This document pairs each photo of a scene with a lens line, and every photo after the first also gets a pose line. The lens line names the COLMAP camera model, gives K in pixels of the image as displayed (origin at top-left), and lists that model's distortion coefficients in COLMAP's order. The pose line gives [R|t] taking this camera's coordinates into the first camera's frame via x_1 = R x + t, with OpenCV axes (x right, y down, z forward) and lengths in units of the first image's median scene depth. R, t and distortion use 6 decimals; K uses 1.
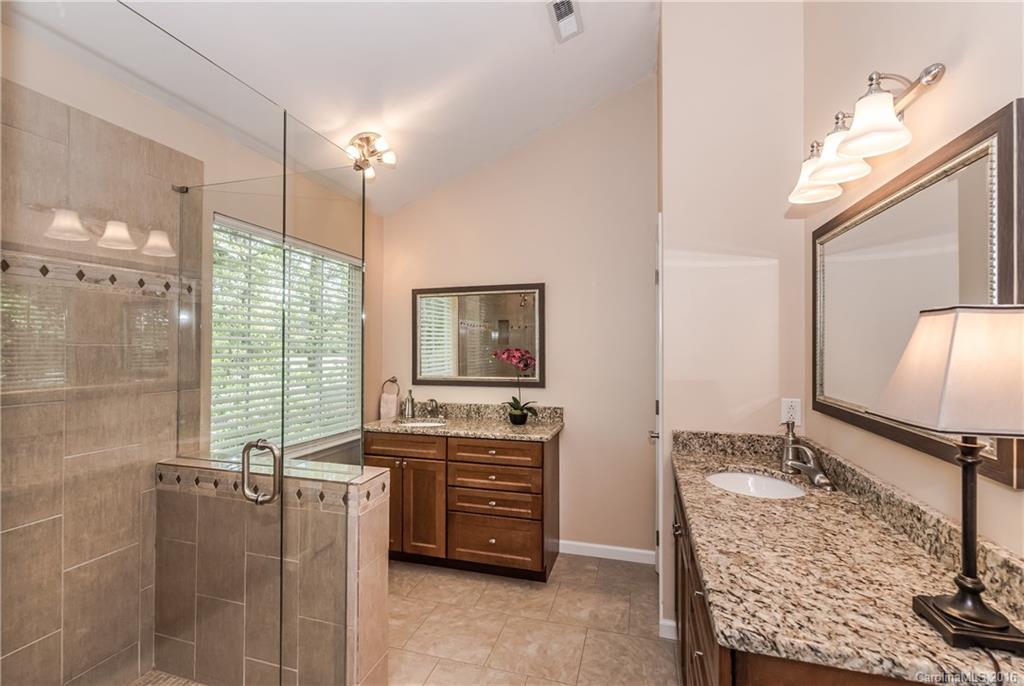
lens RADIAL K [[448.1, 0, 510.7], [0, 448.1, 346.4], [0, 0, 1]] dist [0.012479, 0.000767]
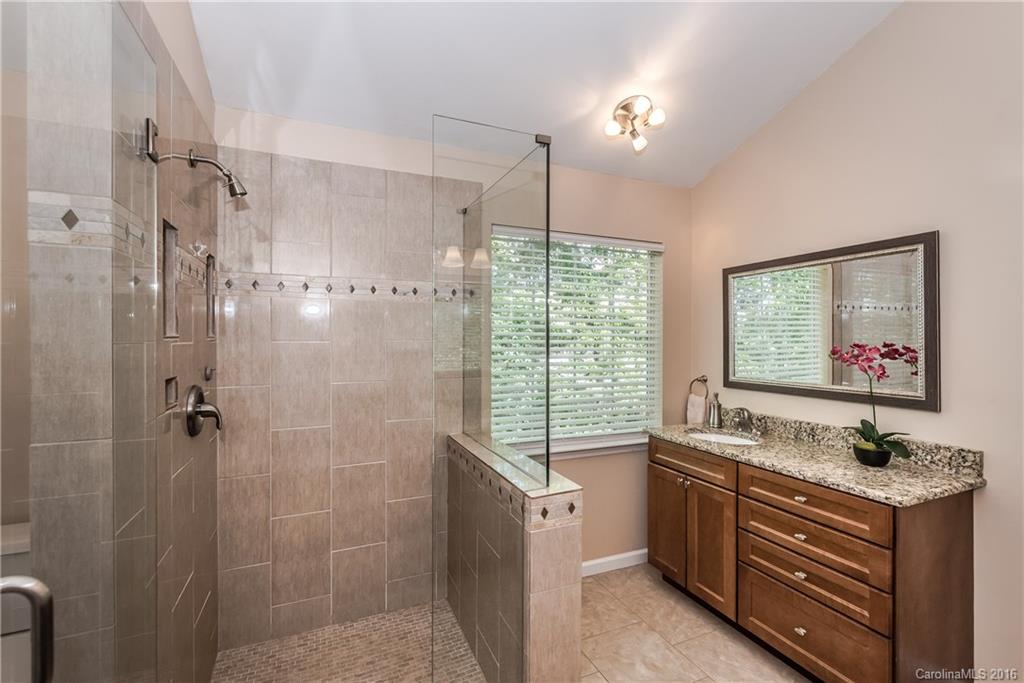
lens RADIAL K [[446.1, 0, 512.7], [0, 446.1, 338.6], [0, 0, 1]] dist [0.003382, 0.000229]
pose [[0.643195, -0.001647, -0.765700, 0.187960], [0.005801, 0.999979, 0.002722, -0.007167], [0.765680, -0.006192, 0.643192, 0.236691]]
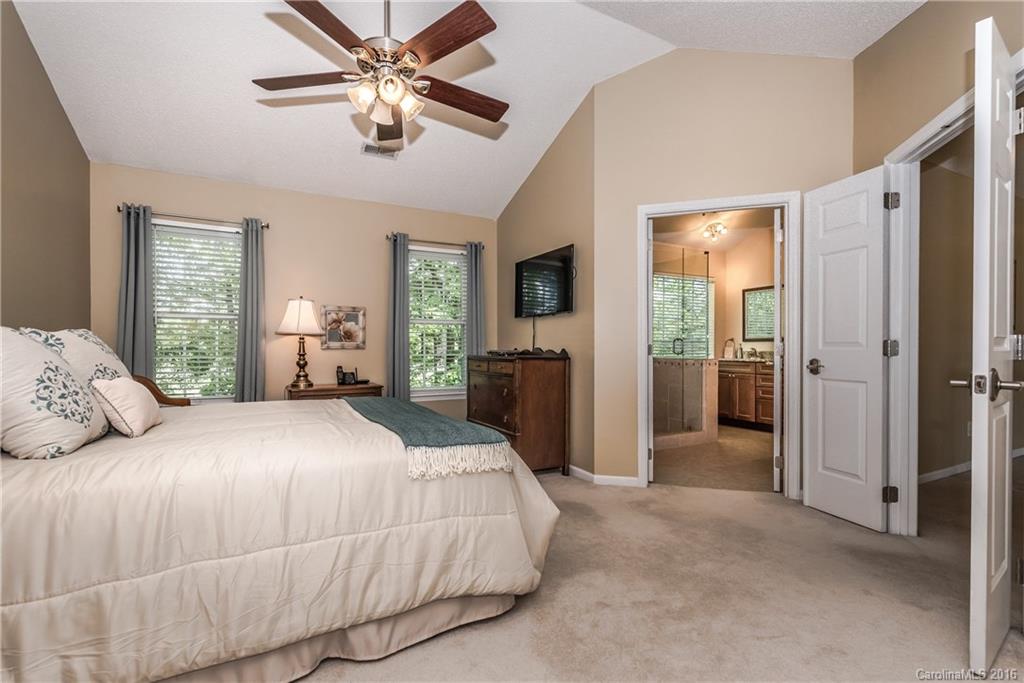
lens RADIAL K [[446.1, 0, 505.7], [0, 446.1, 348.8], [0, 0, 1]] dist [0.003382, 0.000229]
pose [[0.700118, -0.000906, -0.714026, 0.501713], [0.003576, 0.999991, 0.002238, 0.132056], [0.714018, -0.004120, 0.700115, -1.198842]]
